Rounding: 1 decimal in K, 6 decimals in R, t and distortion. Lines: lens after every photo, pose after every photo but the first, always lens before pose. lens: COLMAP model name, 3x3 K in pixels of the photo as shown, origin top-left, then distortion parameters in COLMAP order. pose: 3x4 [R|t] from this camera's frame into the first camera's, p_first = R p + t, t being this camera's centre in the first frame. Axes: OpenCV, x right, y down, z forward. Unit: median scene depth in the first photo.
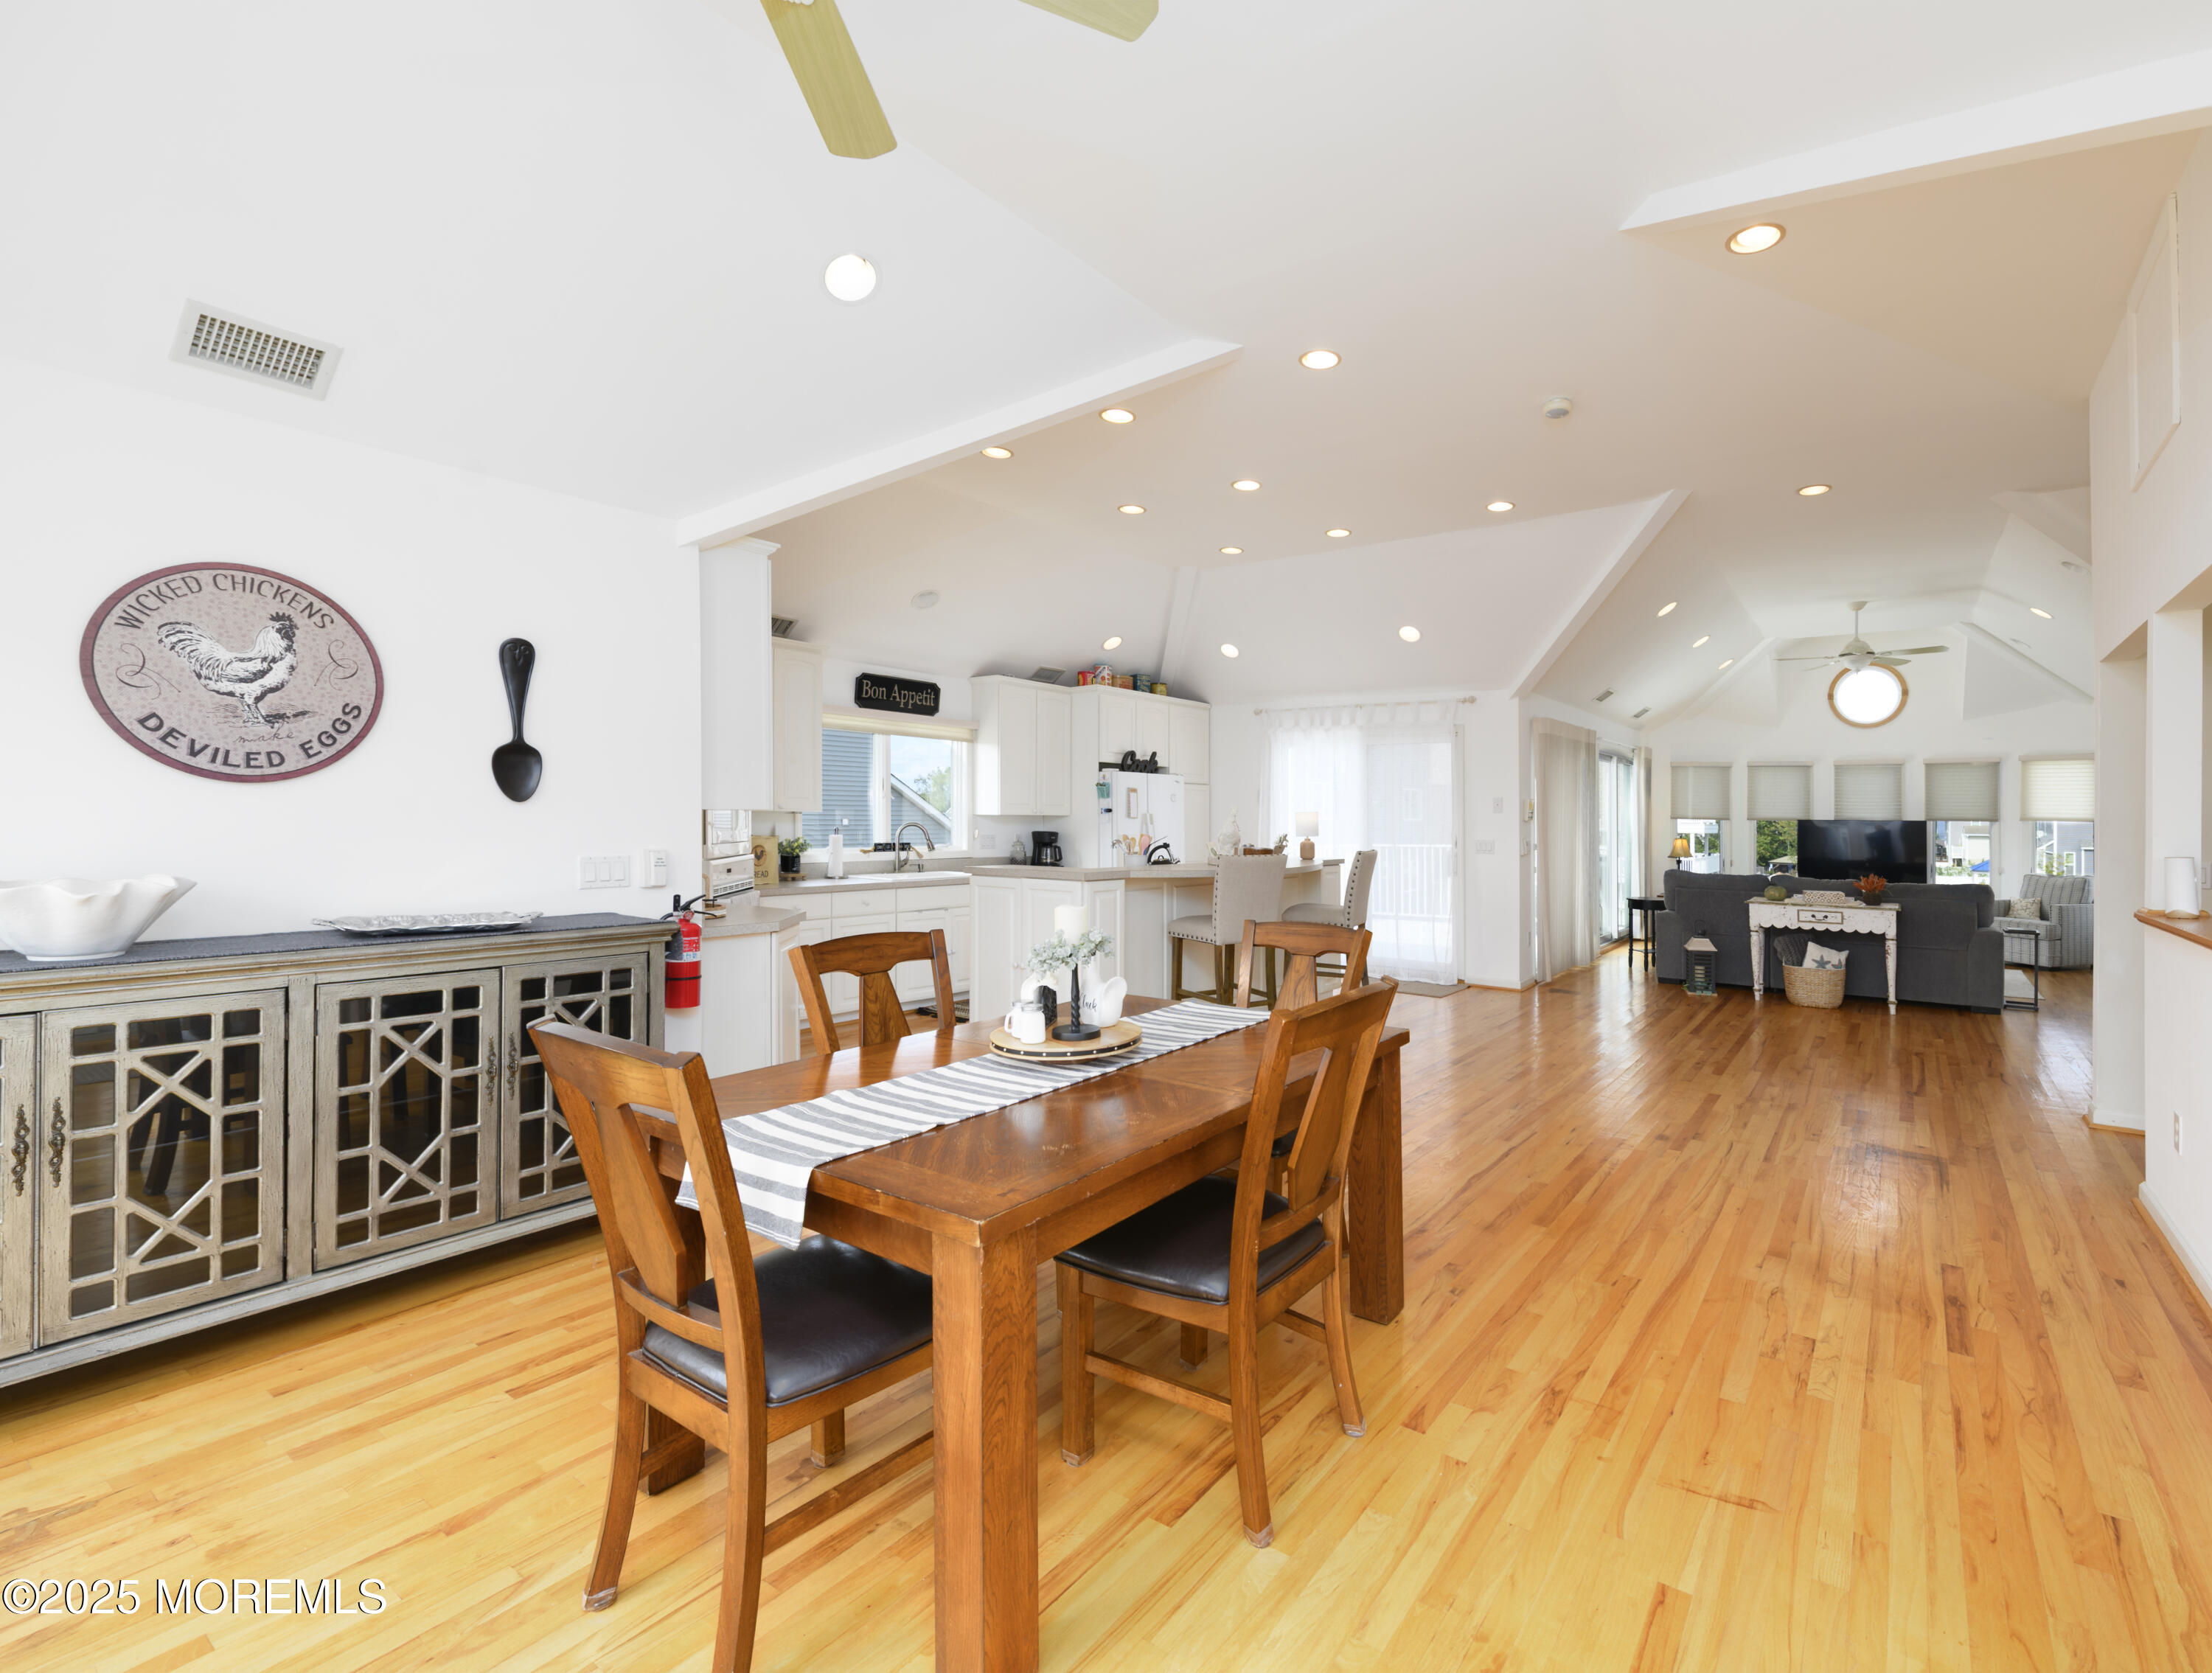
lens RADIAL K [[900.1, 0, 1103.9], [0, 900.1, 820.9], [0, 0, 1]] dist [0.000356, 0.000024]
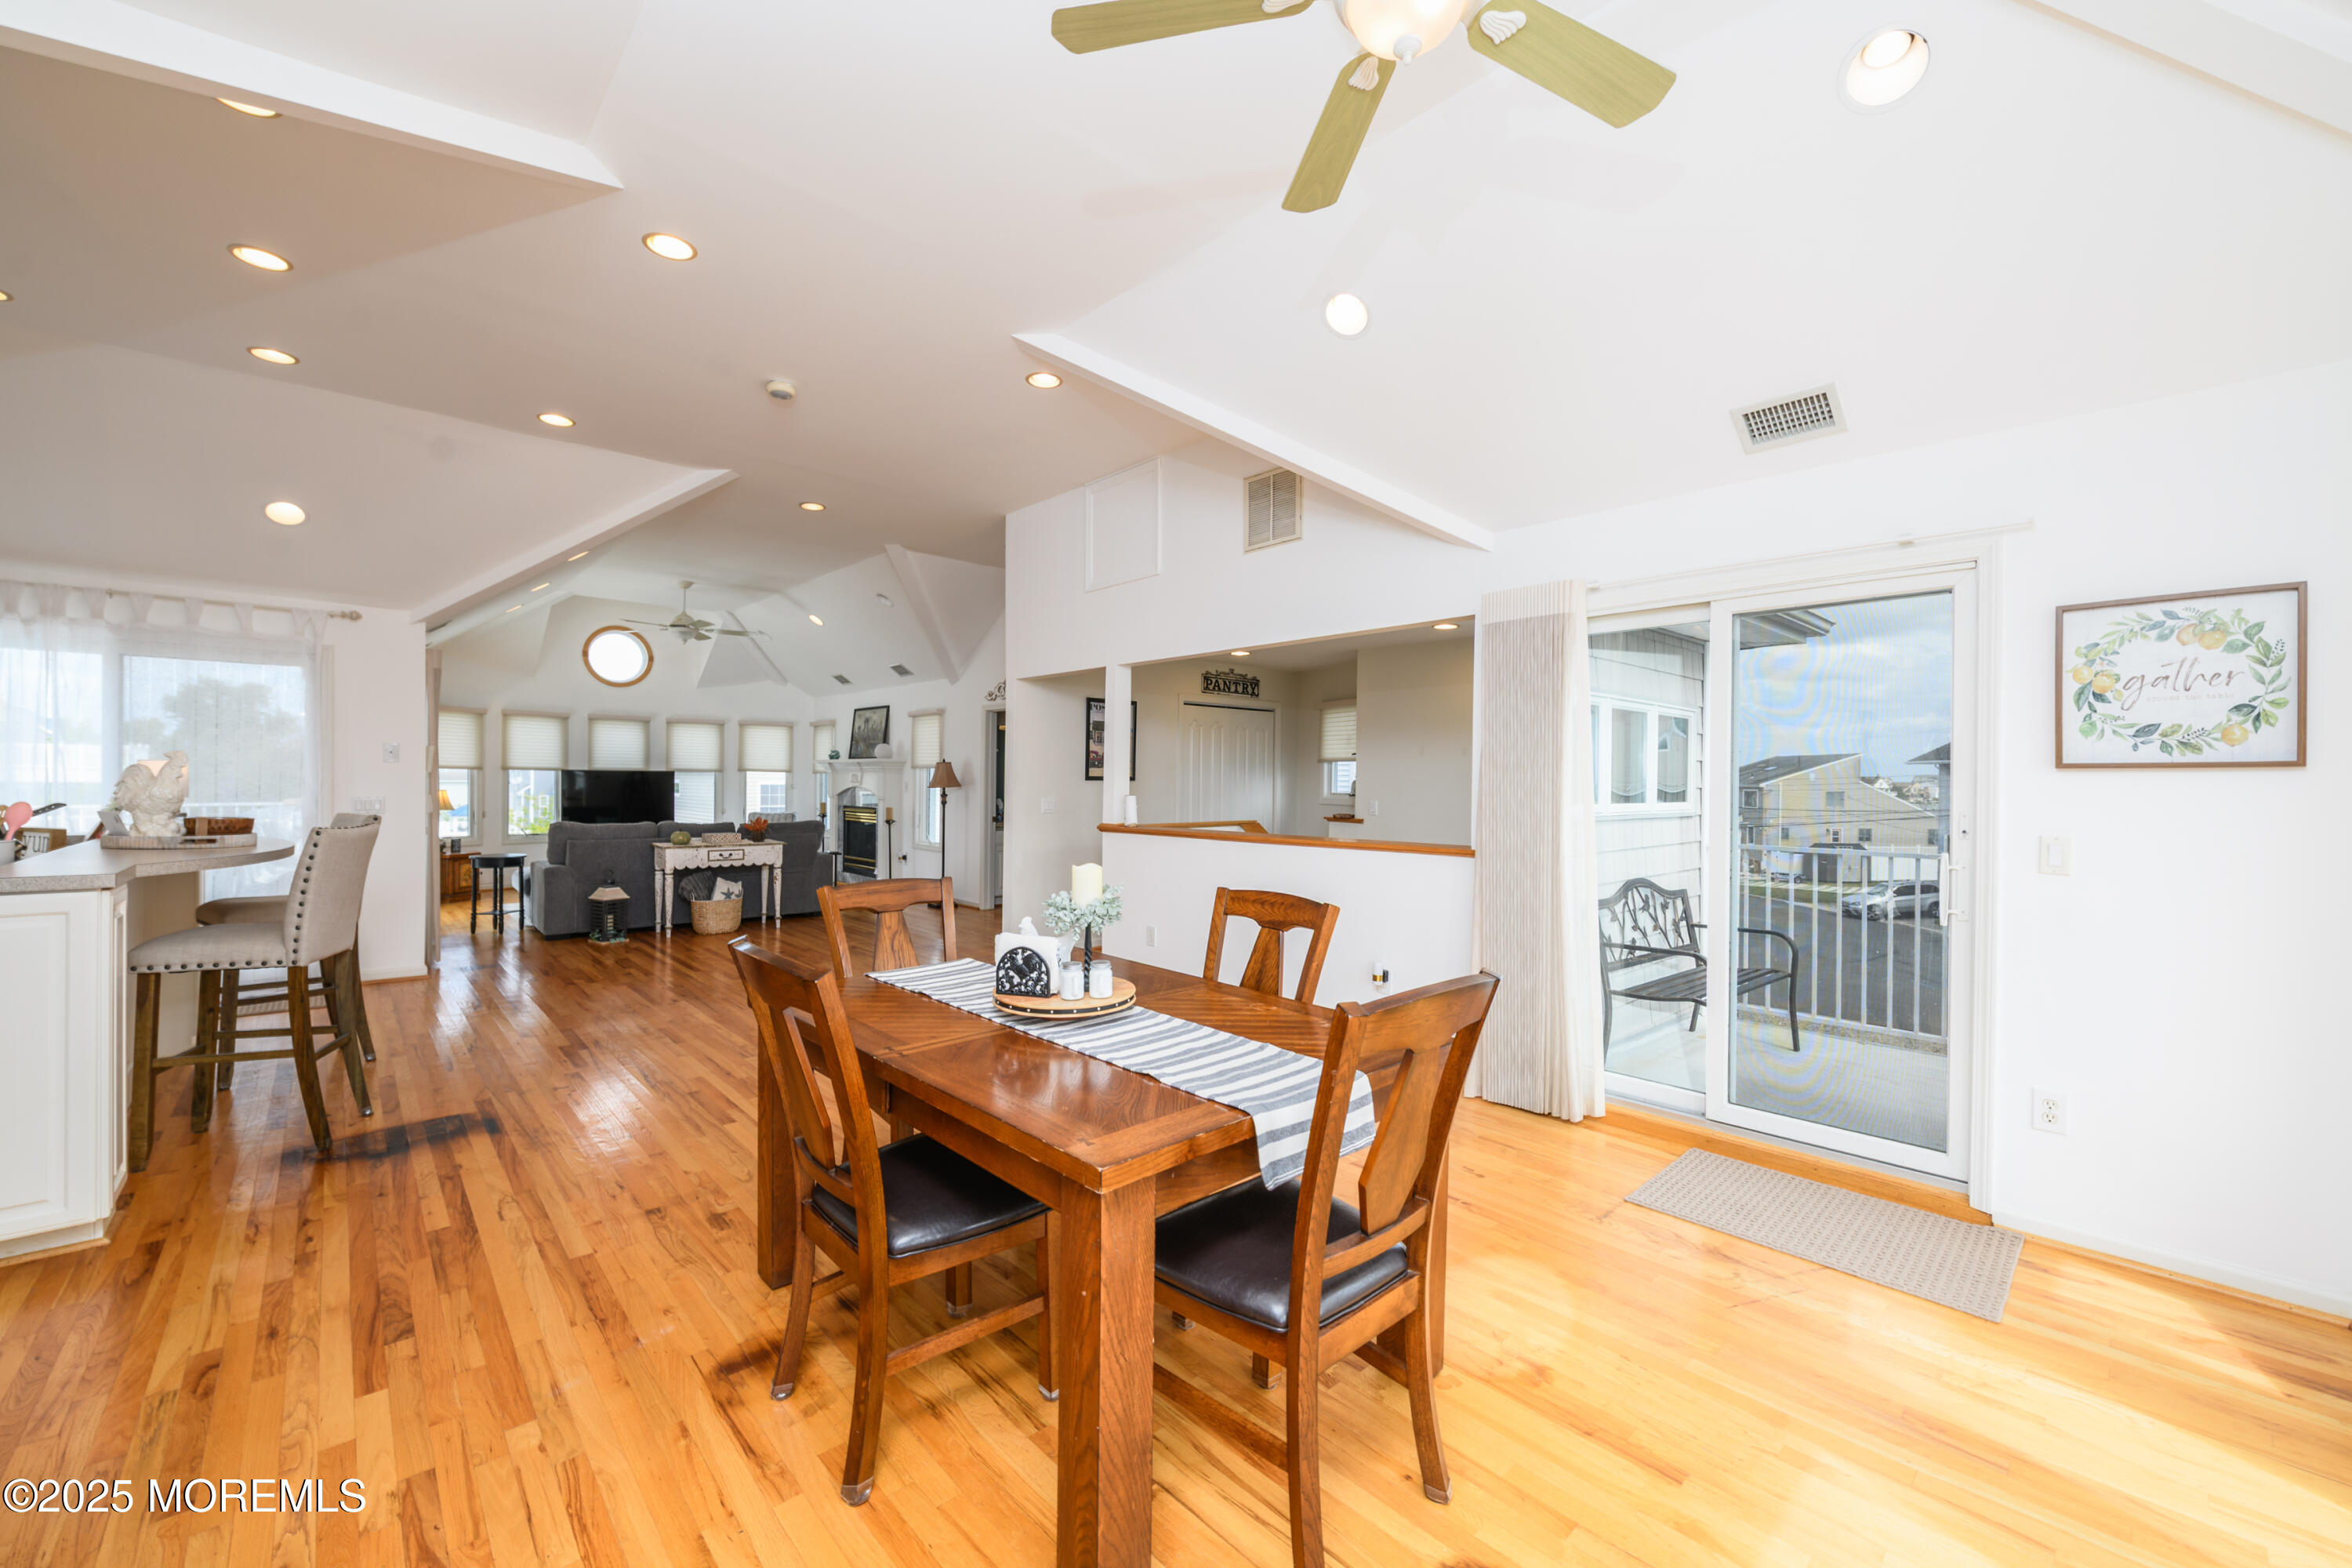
lens RADIAL K [[933.7, 0, 1176.0], [0, 933.7, 784.0], [0, 0, 1]] dist [-0.000828, -0.000322]
pose [[0.251647, -0.012341, 0.967741, -0.224574], [-0.002697, 0.999906, 0.013453, -0.003366], [-0.967815, -0.005995, 0.251590, 0.130449]]
